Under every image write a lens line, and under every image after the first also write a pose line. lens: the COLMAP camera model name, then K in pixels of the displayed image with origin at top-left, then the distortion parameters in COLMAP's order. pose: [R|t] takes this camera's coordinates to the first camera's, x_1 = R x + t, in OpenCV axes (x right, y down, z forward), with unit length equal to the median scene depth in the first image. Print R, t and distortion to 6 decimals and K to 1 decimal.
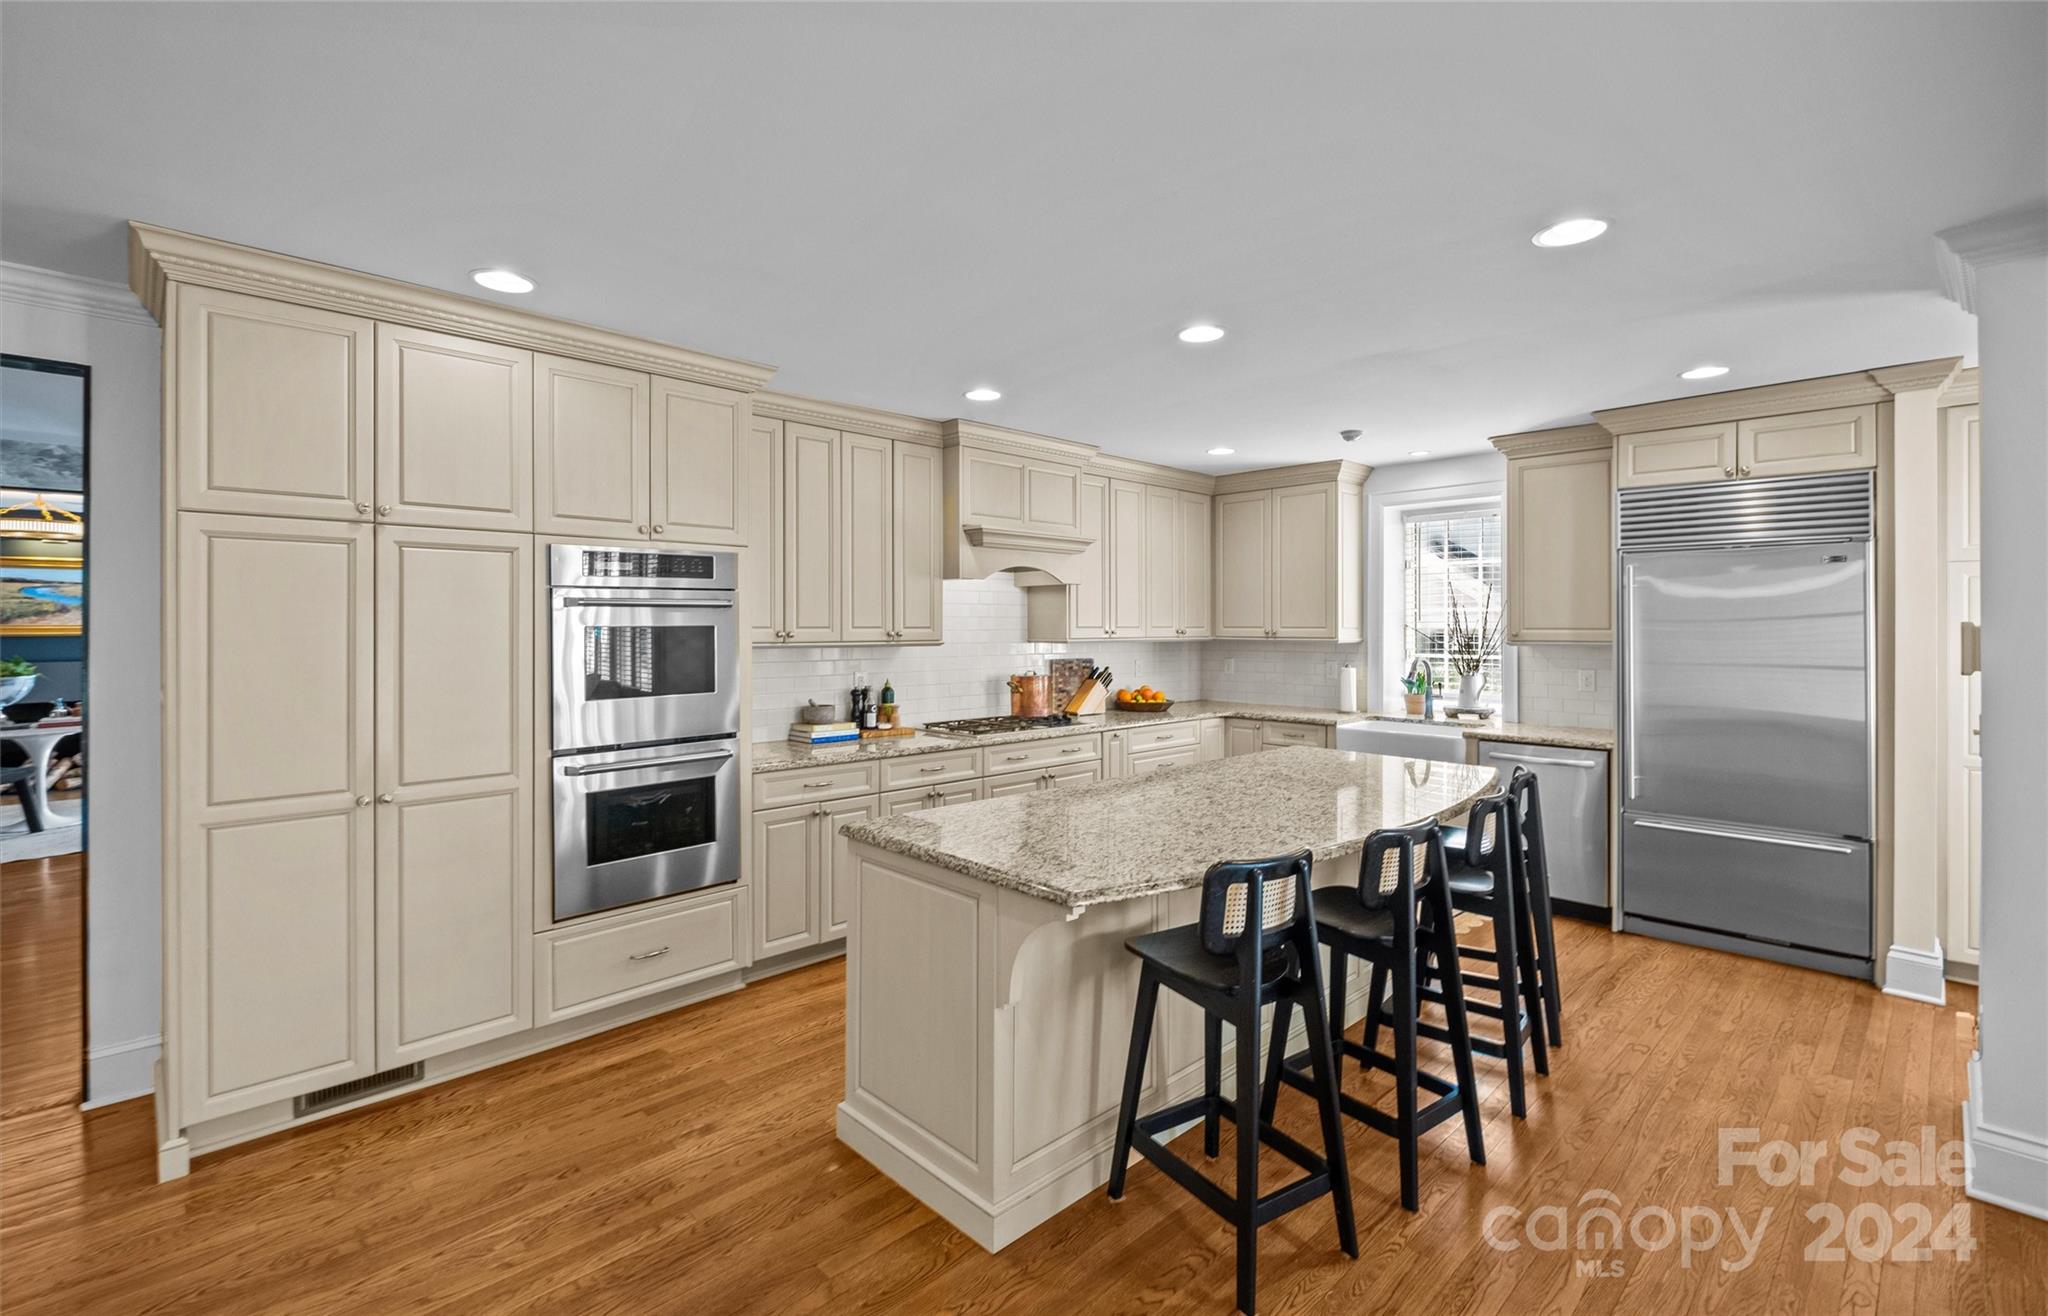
lens RADIAL K [[895.7, 0, 1020.8], [0, 895.7, 629.7], [0, 0, 1]] dist [0.001268, -0.001489]
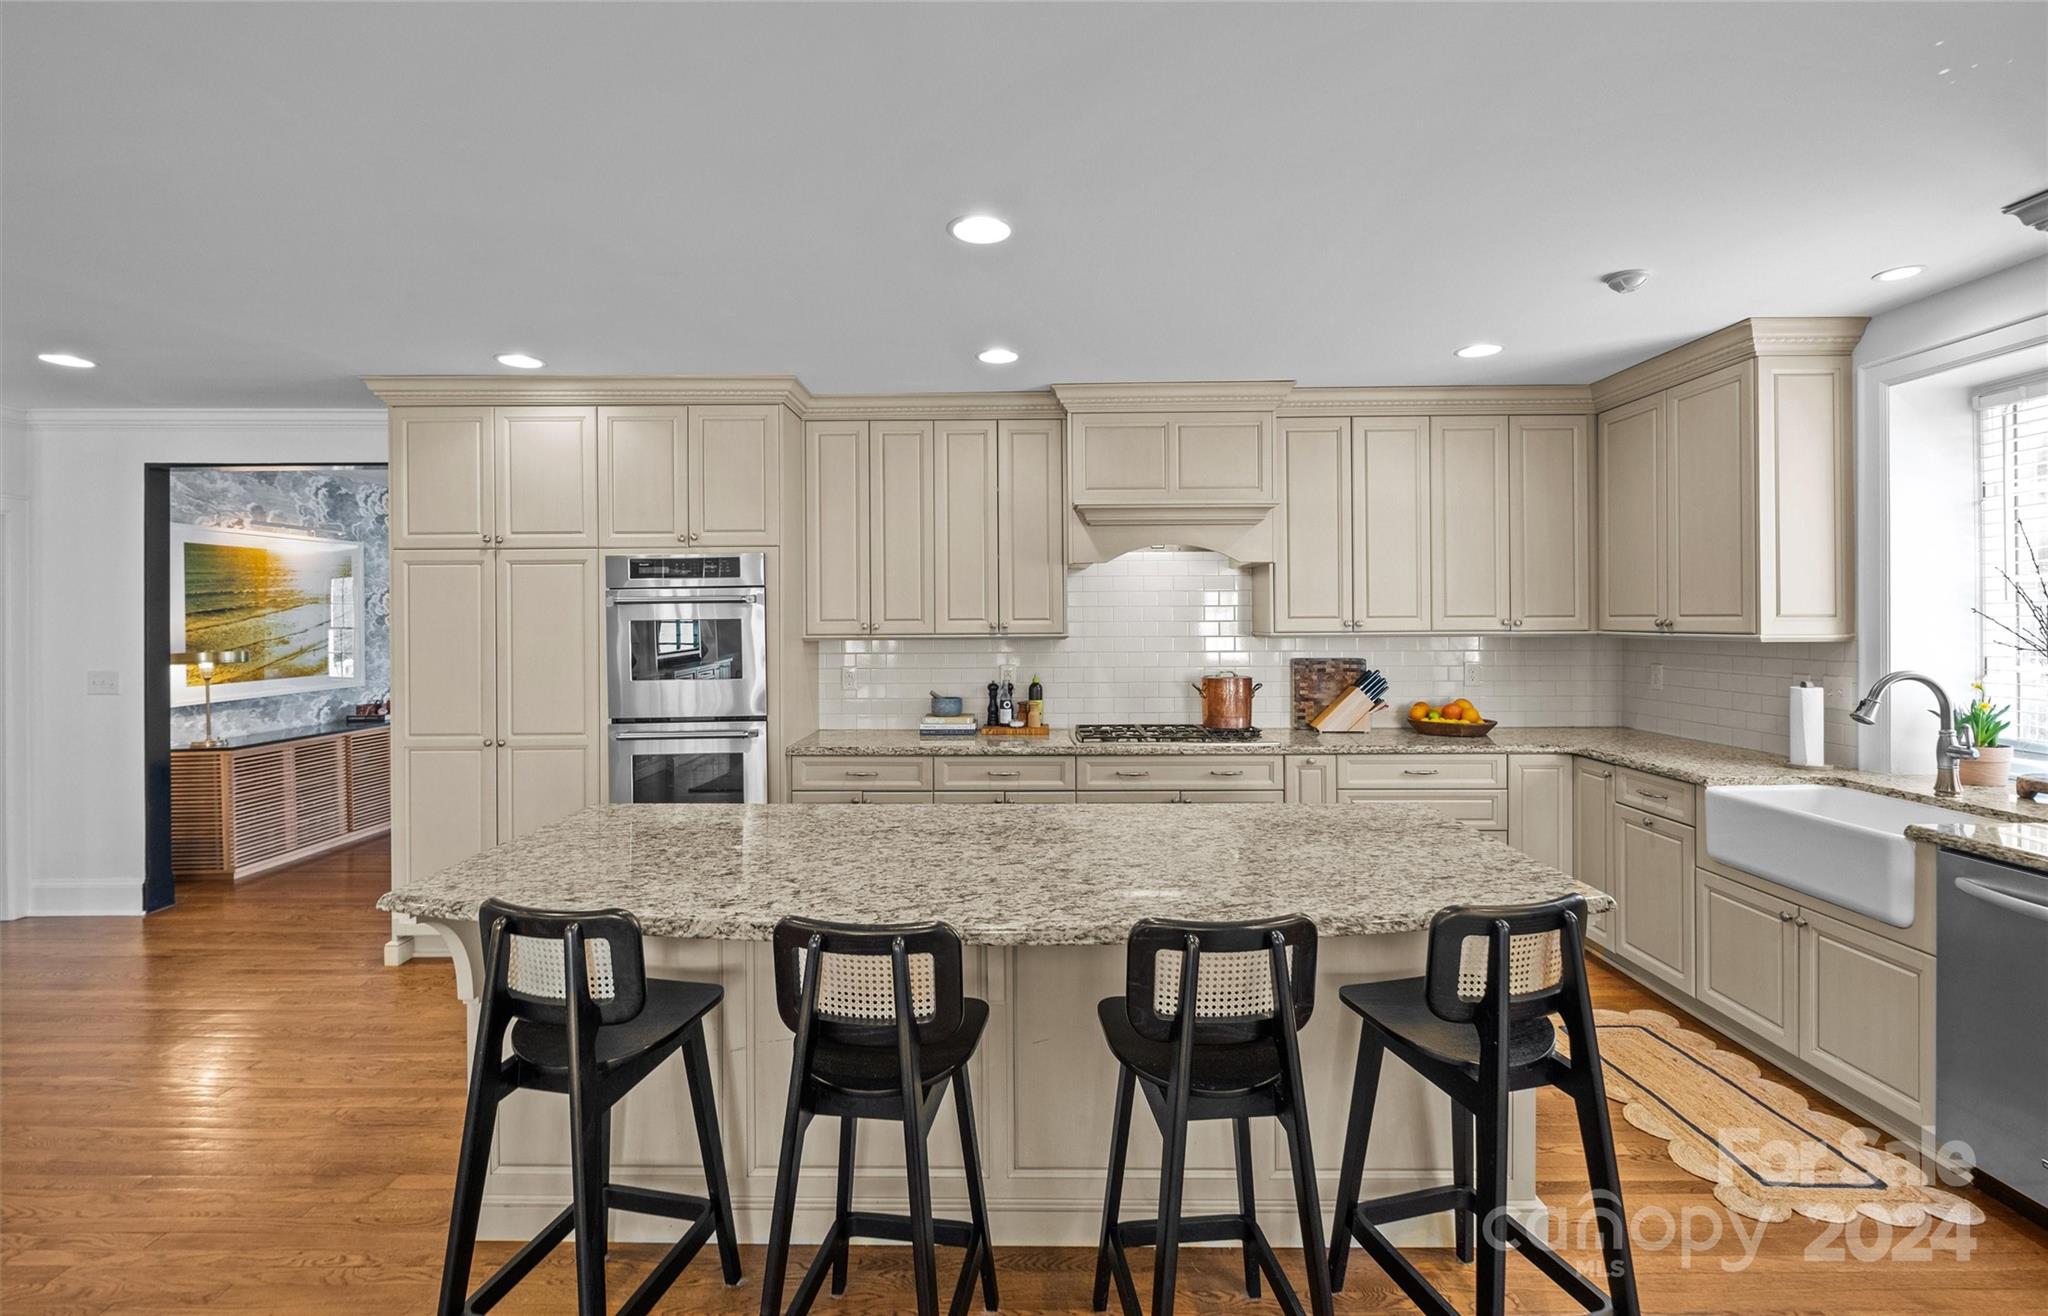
lens RADIAL K [[895.7, 0, 1020.8], [0, 895.7, 619.9], [0, 0, 1]] dist [0.001268, -0.001489]
pose [[0.715050, -0.003170, -0.699066, 0.503271], [0.003749, 0.999993, -0.000701, -0.000831], [0.699063, -0.002119, 0.715057, 0.324794]]
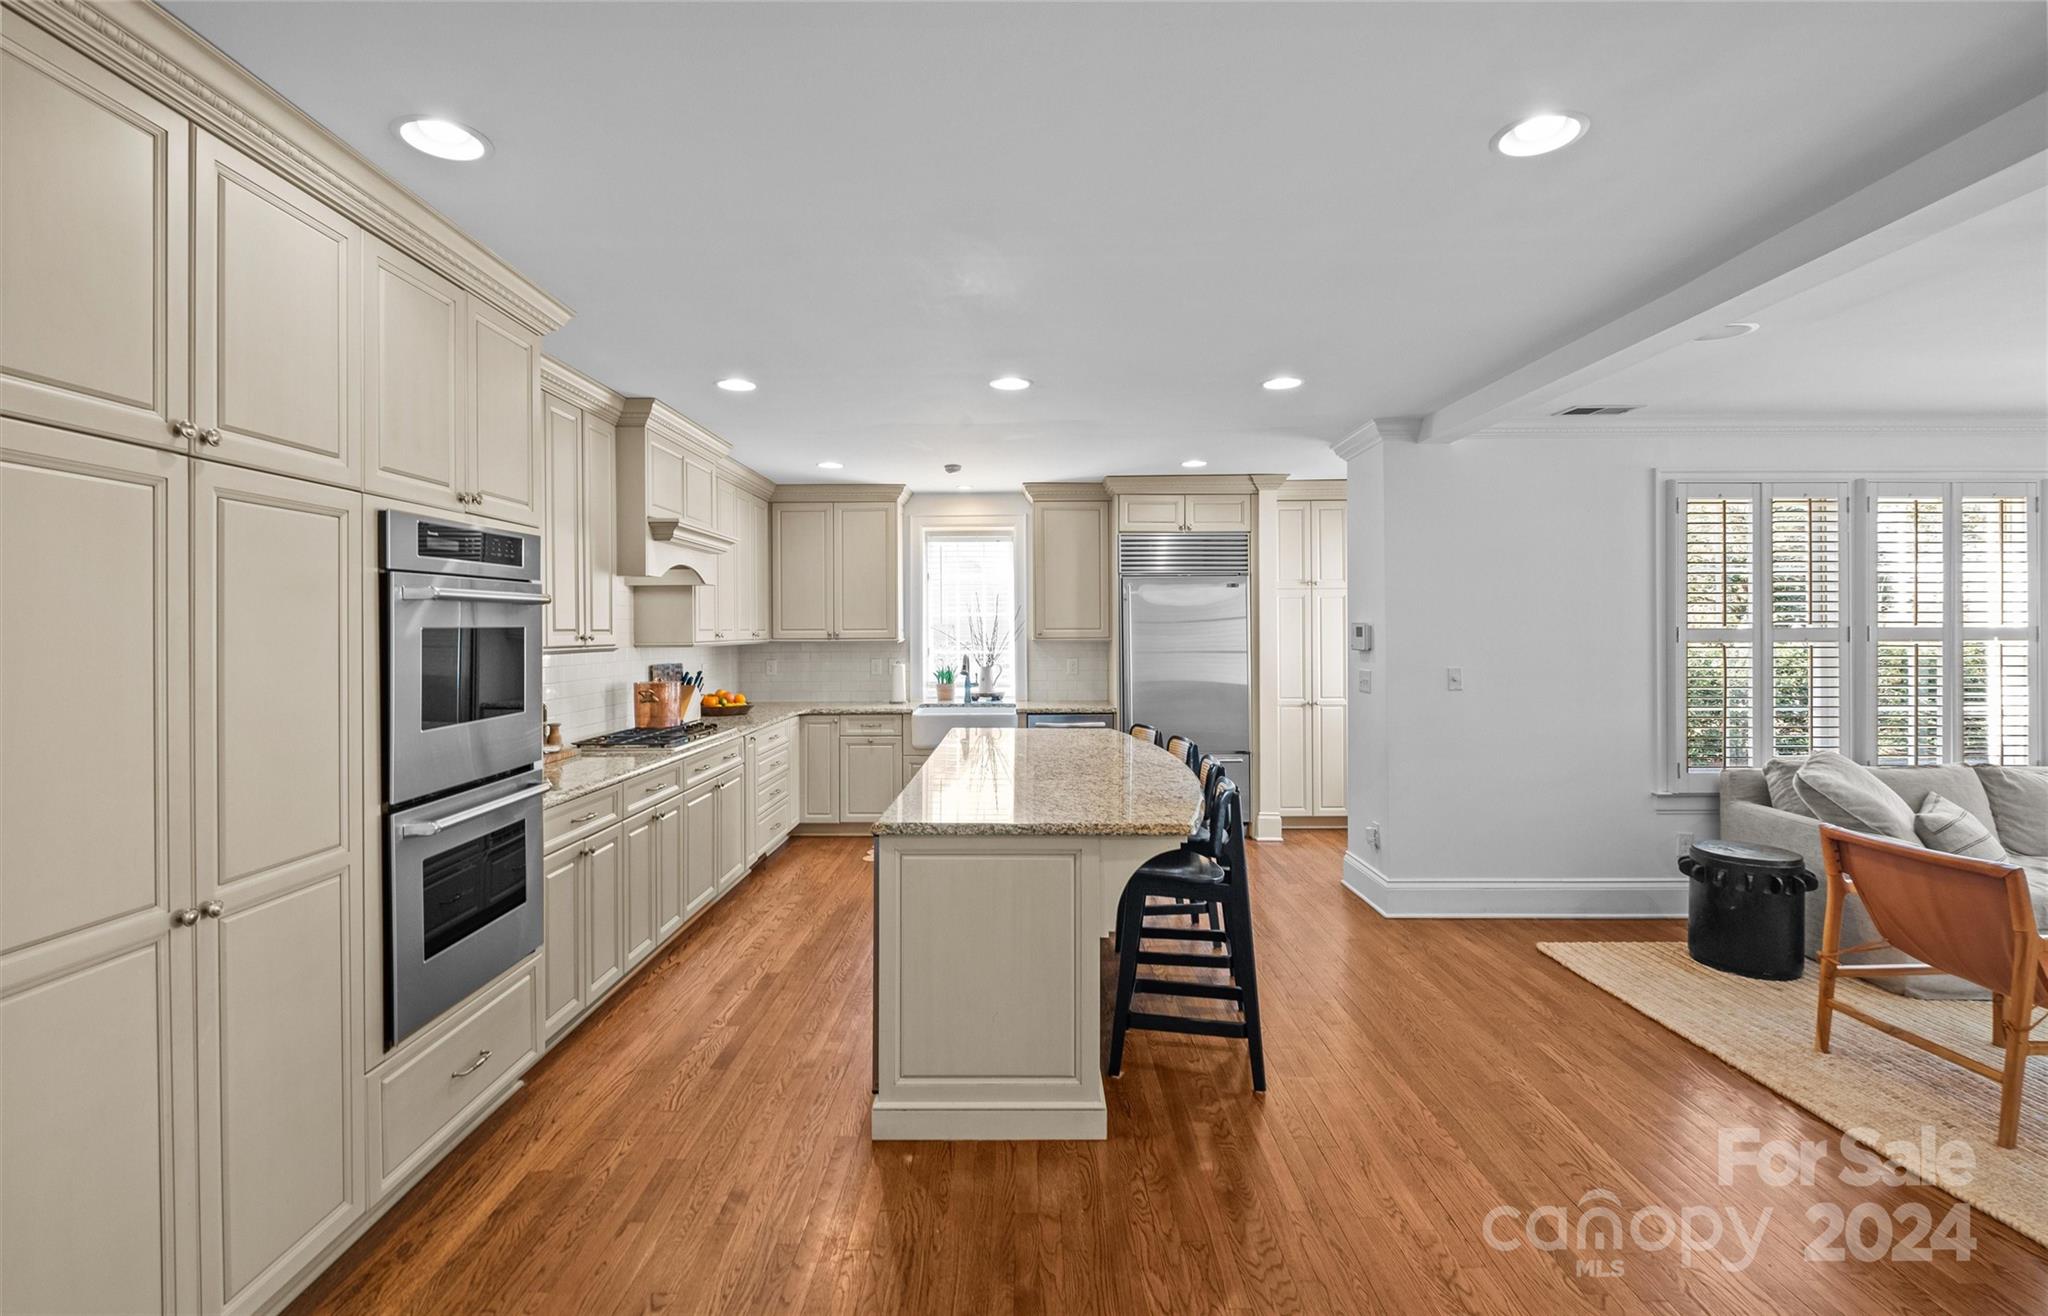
lens RADIAL K [[895.7, 0, 1011.2], [0, 895.7, 633.2], [0, 0, 1]] dist [0.001268, -0.001489]
pose [[0.702165, -0.006603, 0.711984, -0.440418], [0.008378, 0.999964, 0.001012, 0.002968], [-0.711965, 0.005255, 0.702195, 0.104917]]
